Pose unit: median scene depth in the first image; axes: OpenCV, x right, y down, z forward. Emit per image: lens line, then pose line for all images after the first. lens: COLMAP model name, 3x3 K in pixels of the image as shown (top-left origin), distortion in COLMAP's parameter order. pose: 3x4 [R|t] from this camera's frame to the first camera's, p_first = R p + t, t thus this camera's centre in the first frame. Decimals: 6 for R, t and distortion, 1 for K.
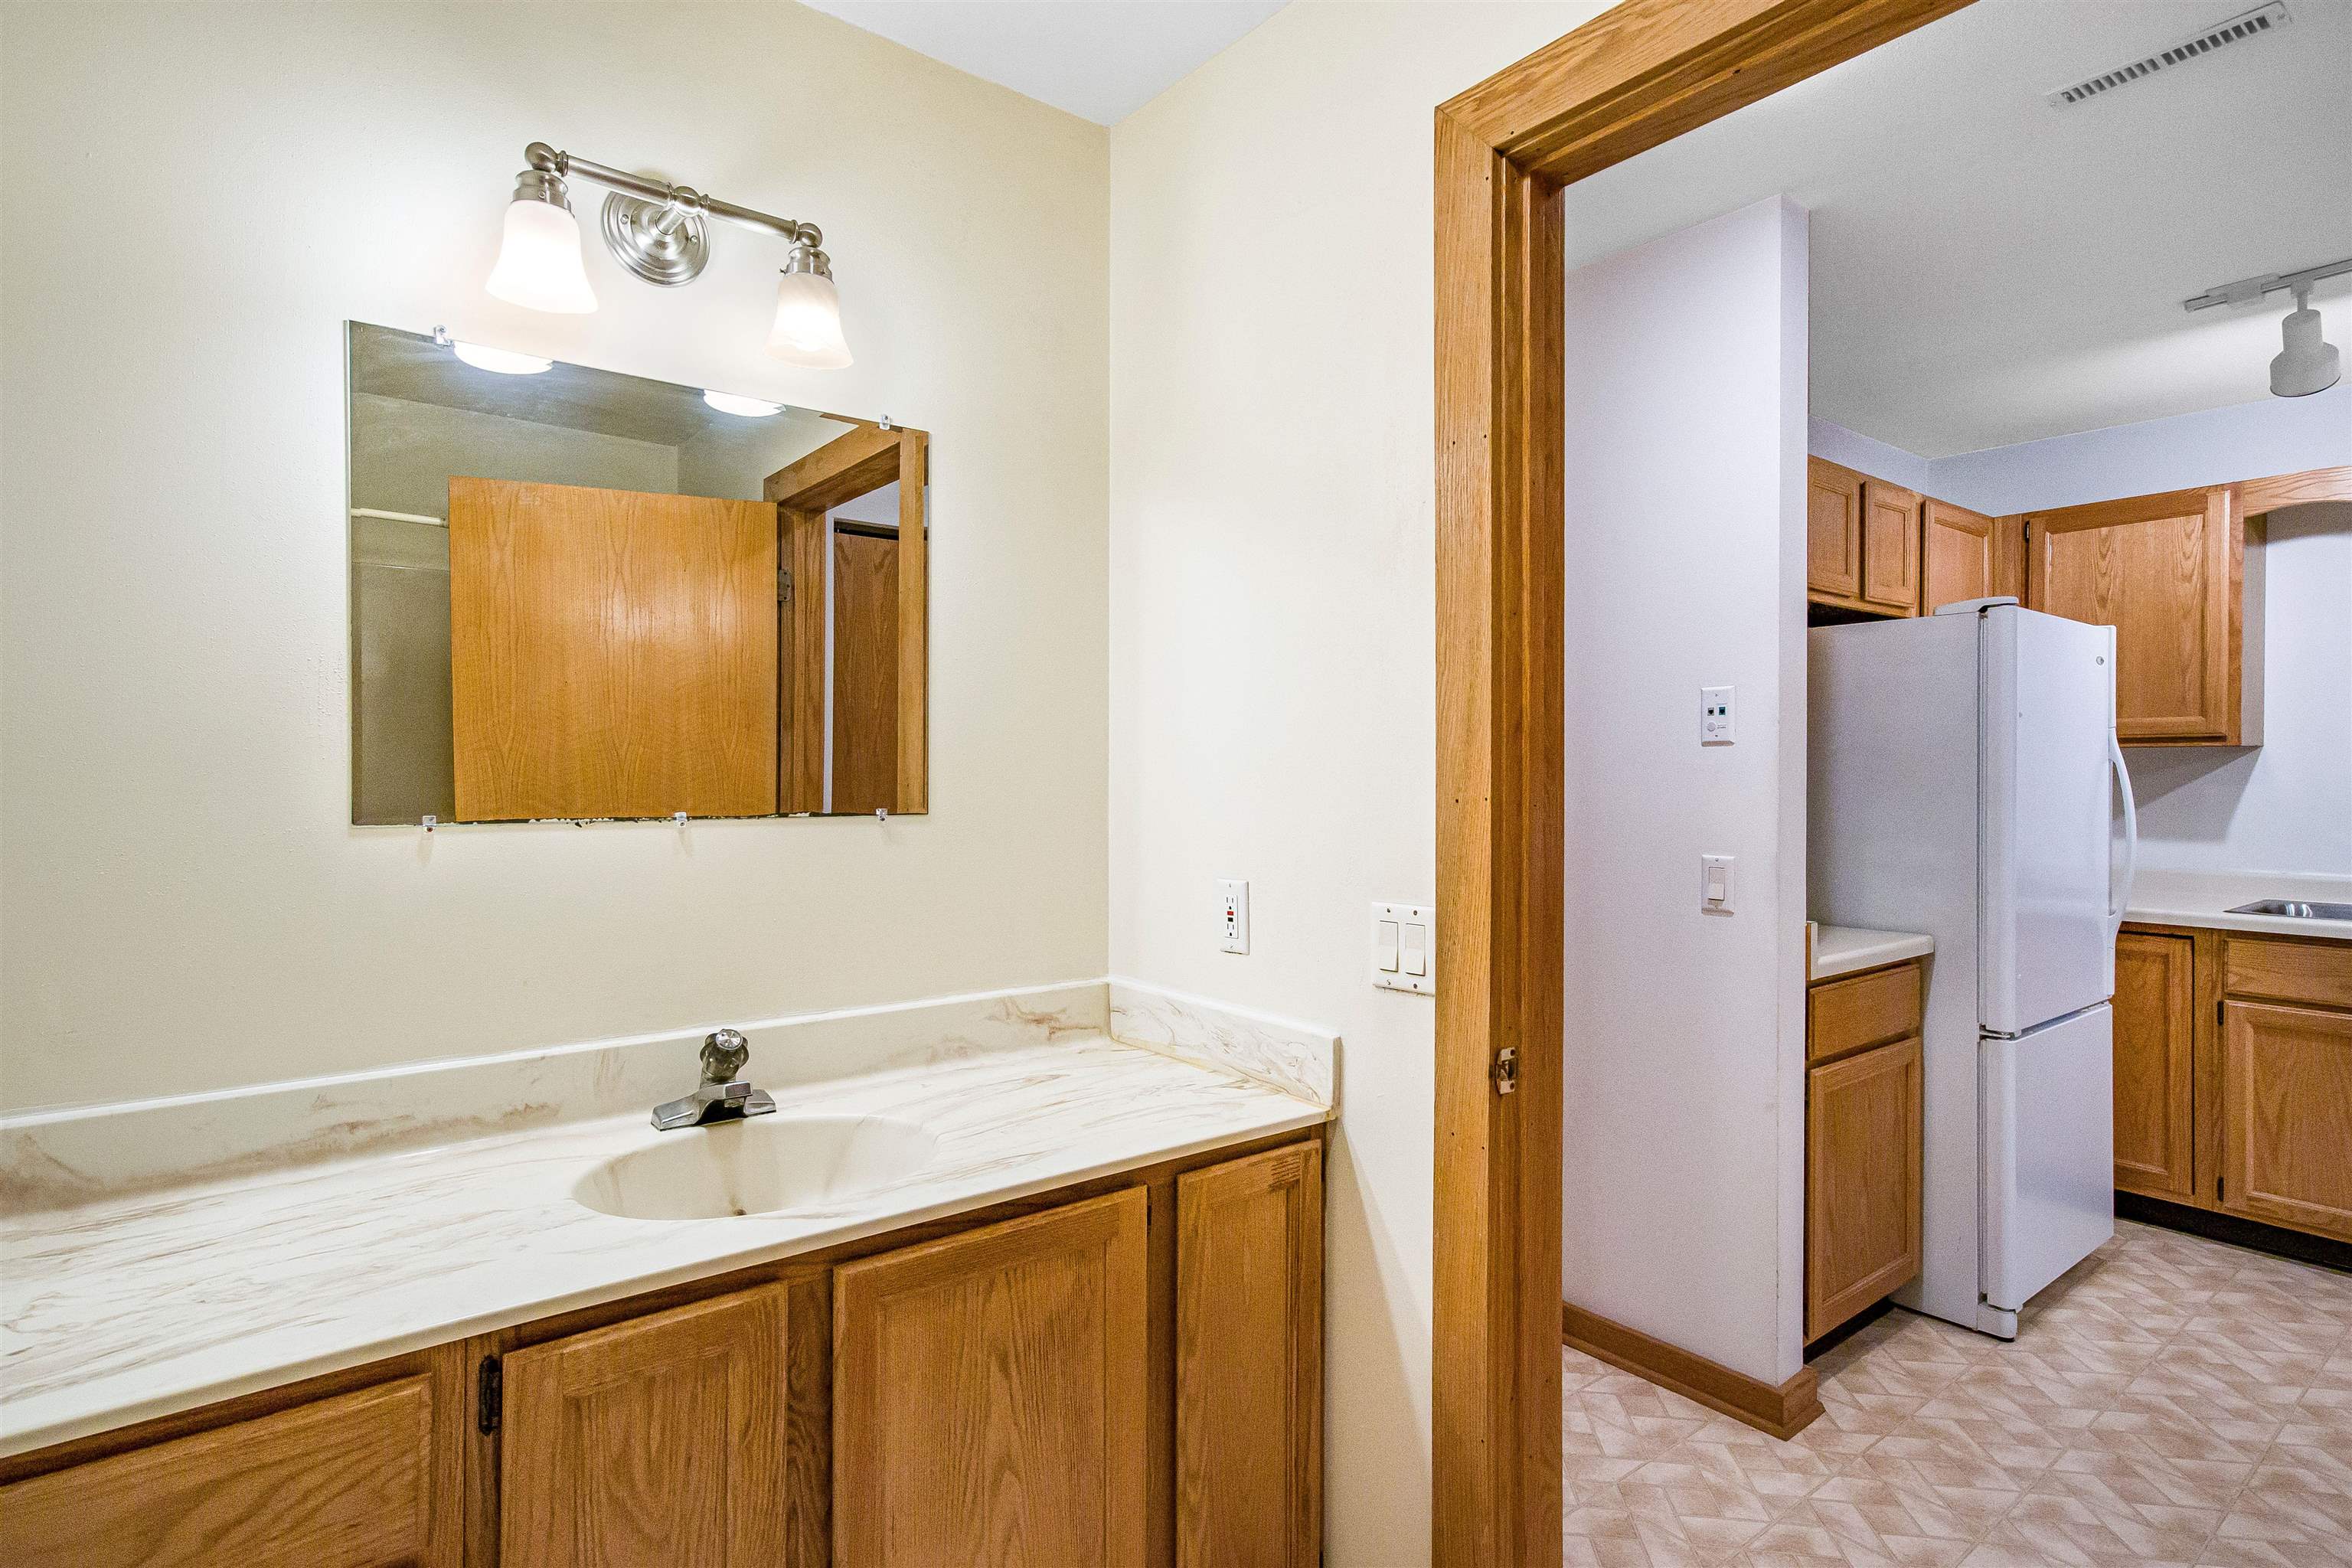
lens RADIAL K [[1201.6, 0, 1174.6], [0, 1201.6, 777.6], [0, 0, 1]] dist [-0.030476, 0.026220]
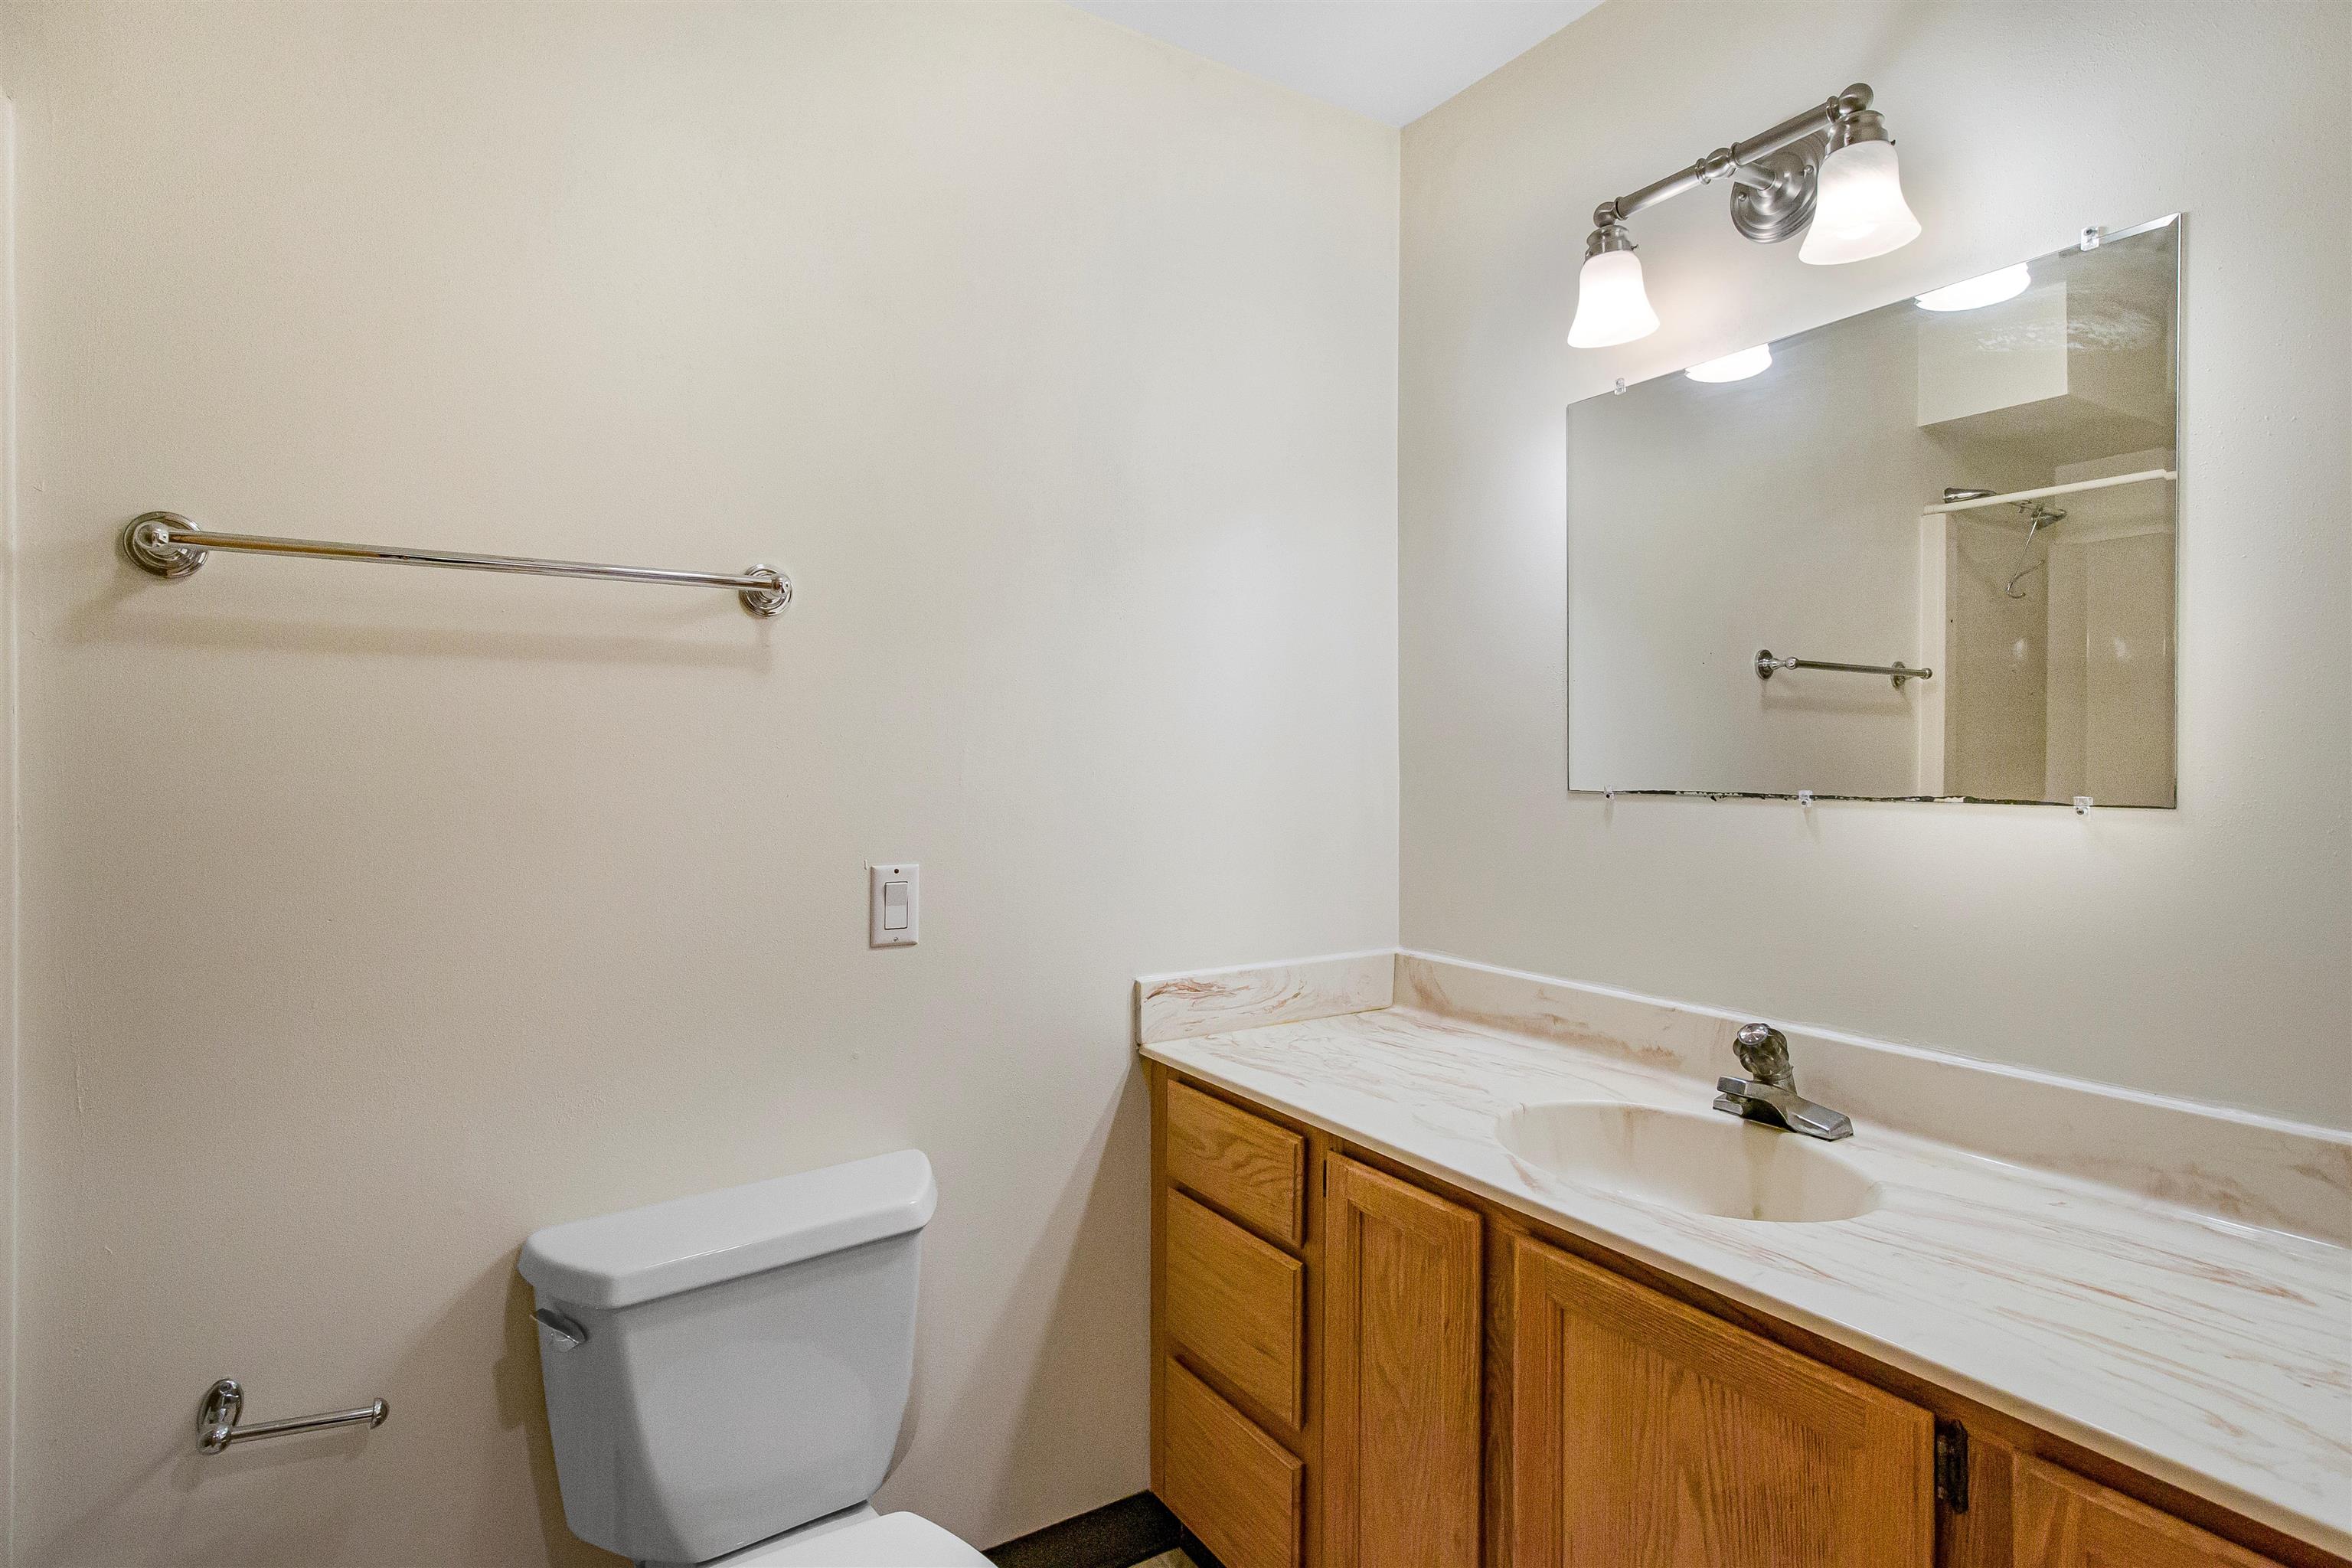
lens RADIAL K [[1194.6, 0, 1175.4], [0, 1194.6, 769.6], [0, 0, 1]] dist [-0.005720, 0.015555]
pose [[-0.118447, 0.004729, -0.992949, 0.674406], [-0.007330, 0.999957, 0.005637, 0.013095], [0.992933, 0.007946, -0.118408, 0.743403]]
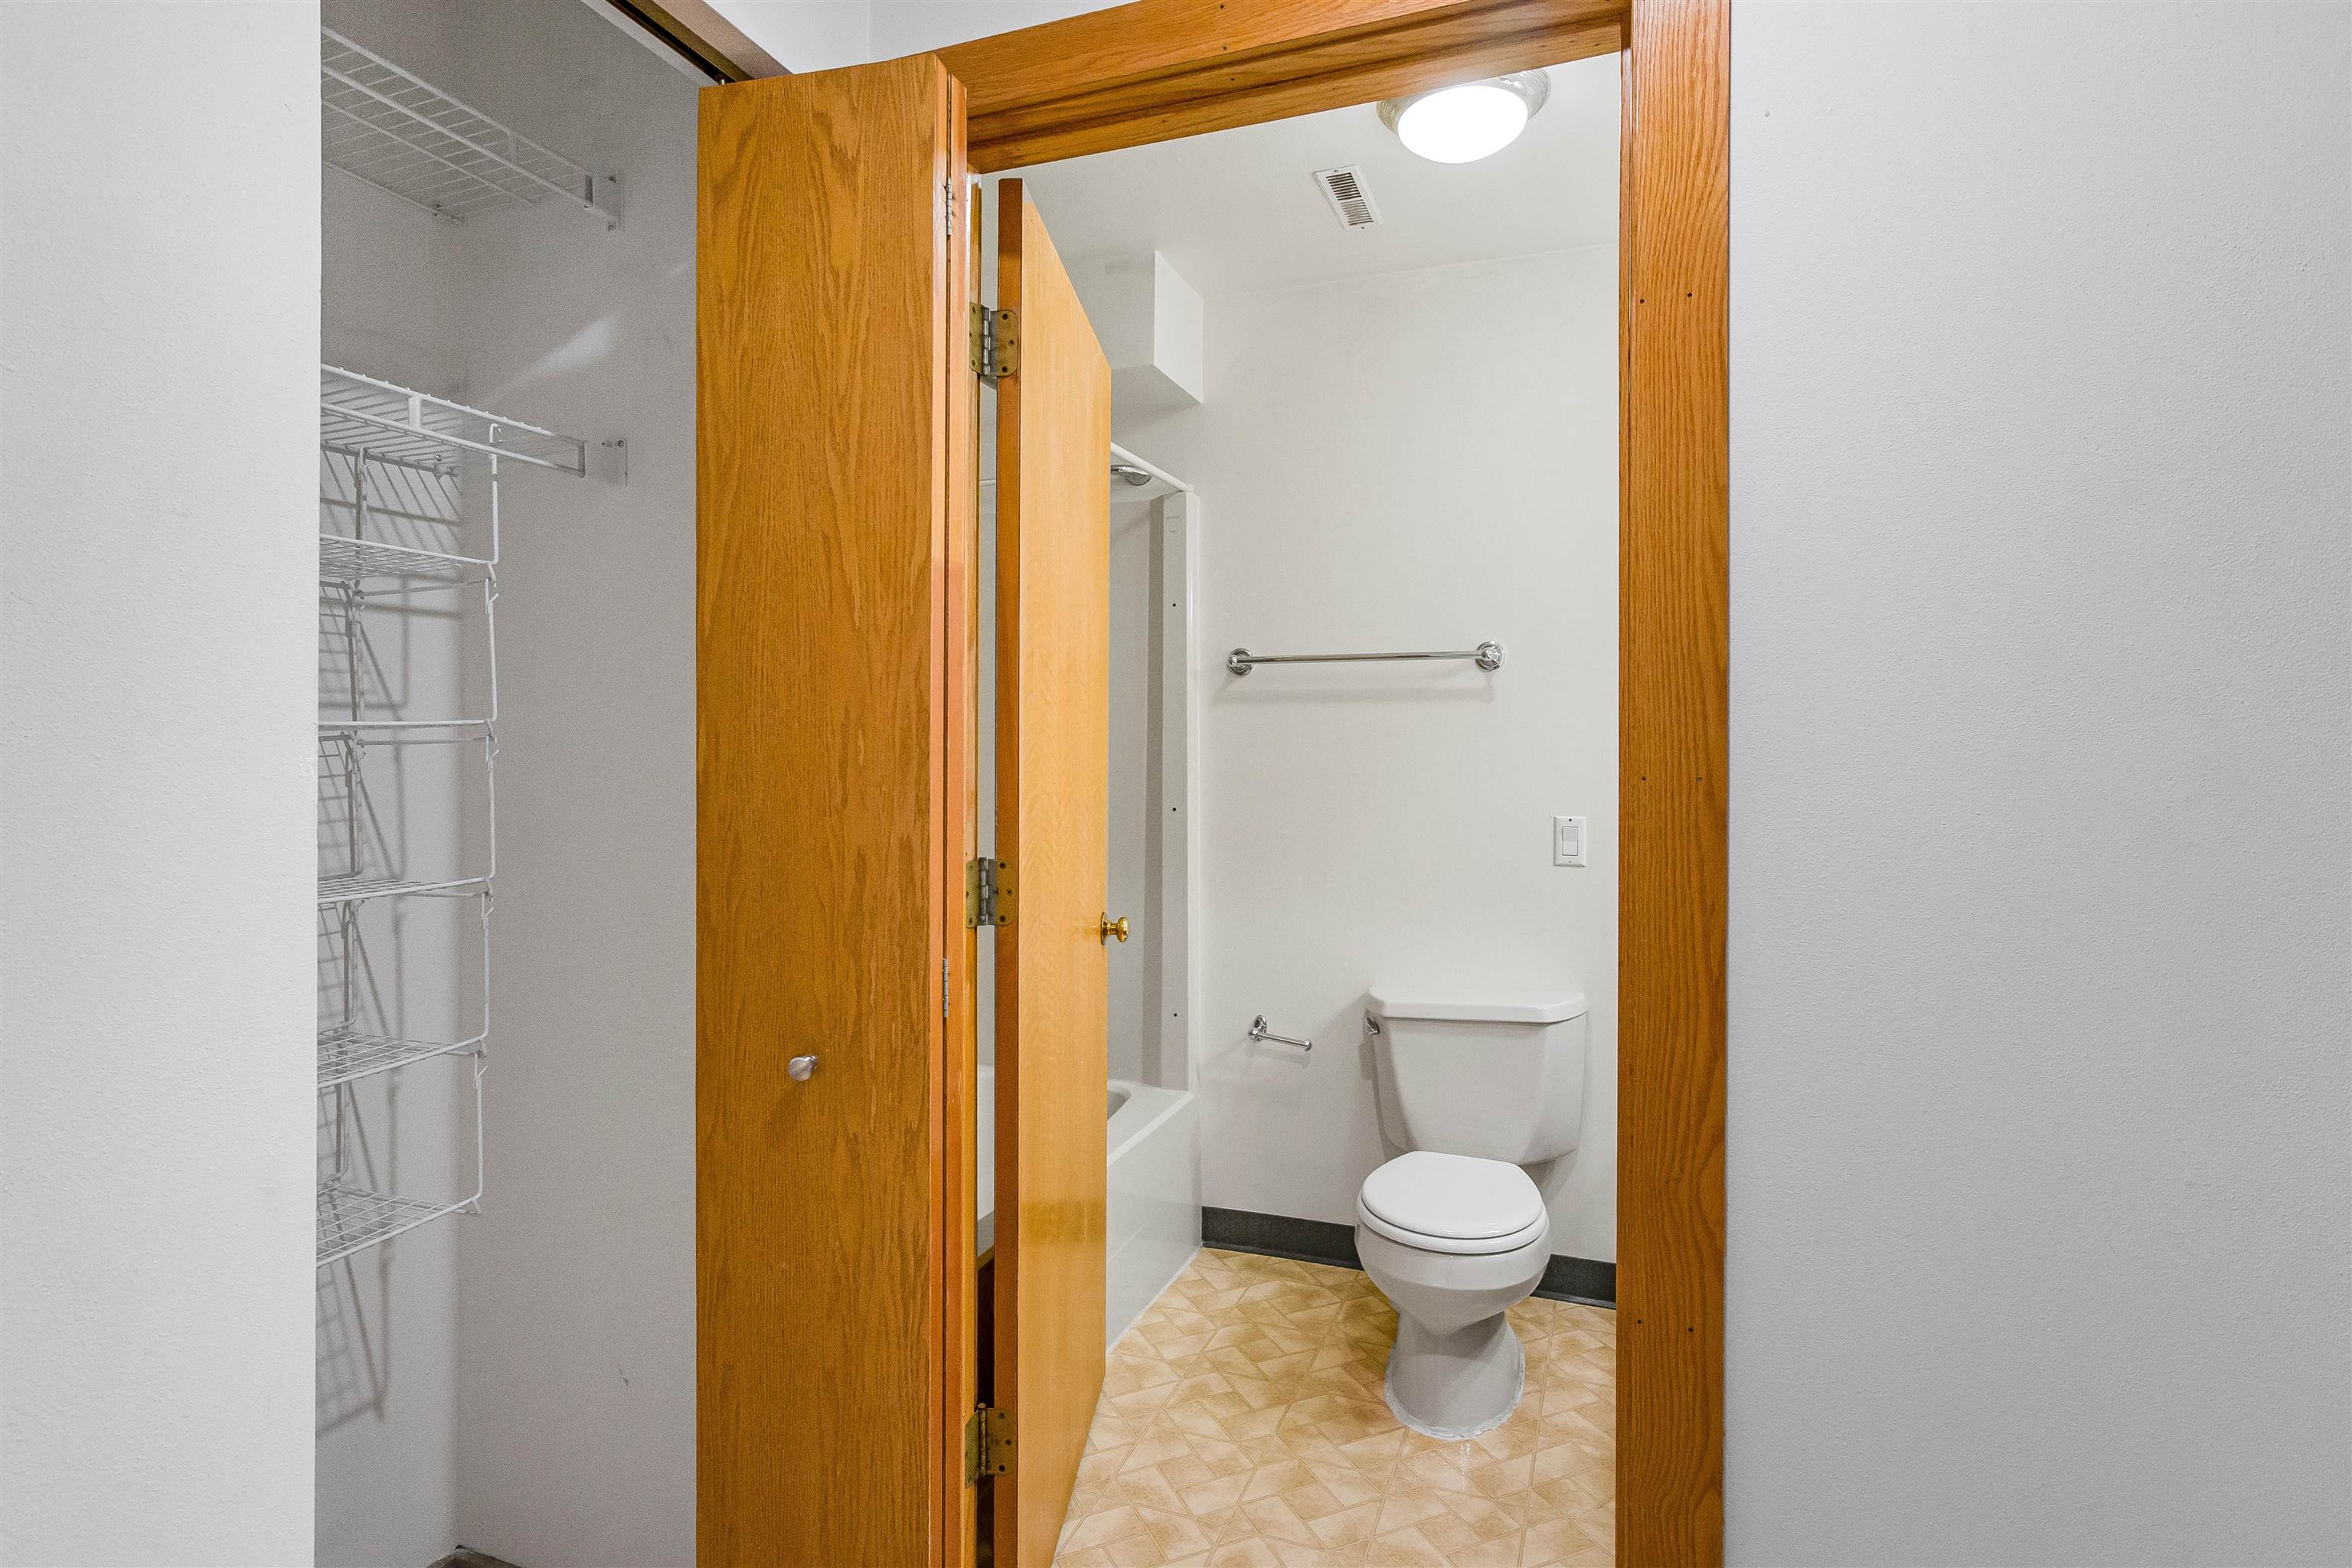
lens RADIAL K [[1194.6, 0, 1175.4], [0, 1194.6, 769.6], [0, 0, 1]] dist [-0.005720, 0.015555]
pose [[-0.864712, 0.001379, -0.502267, 1.063130], [-0.008247, 0.999822, 0.016943, 0.013410], [0.502201, 0.018793, -0.864547, 1.699351]]
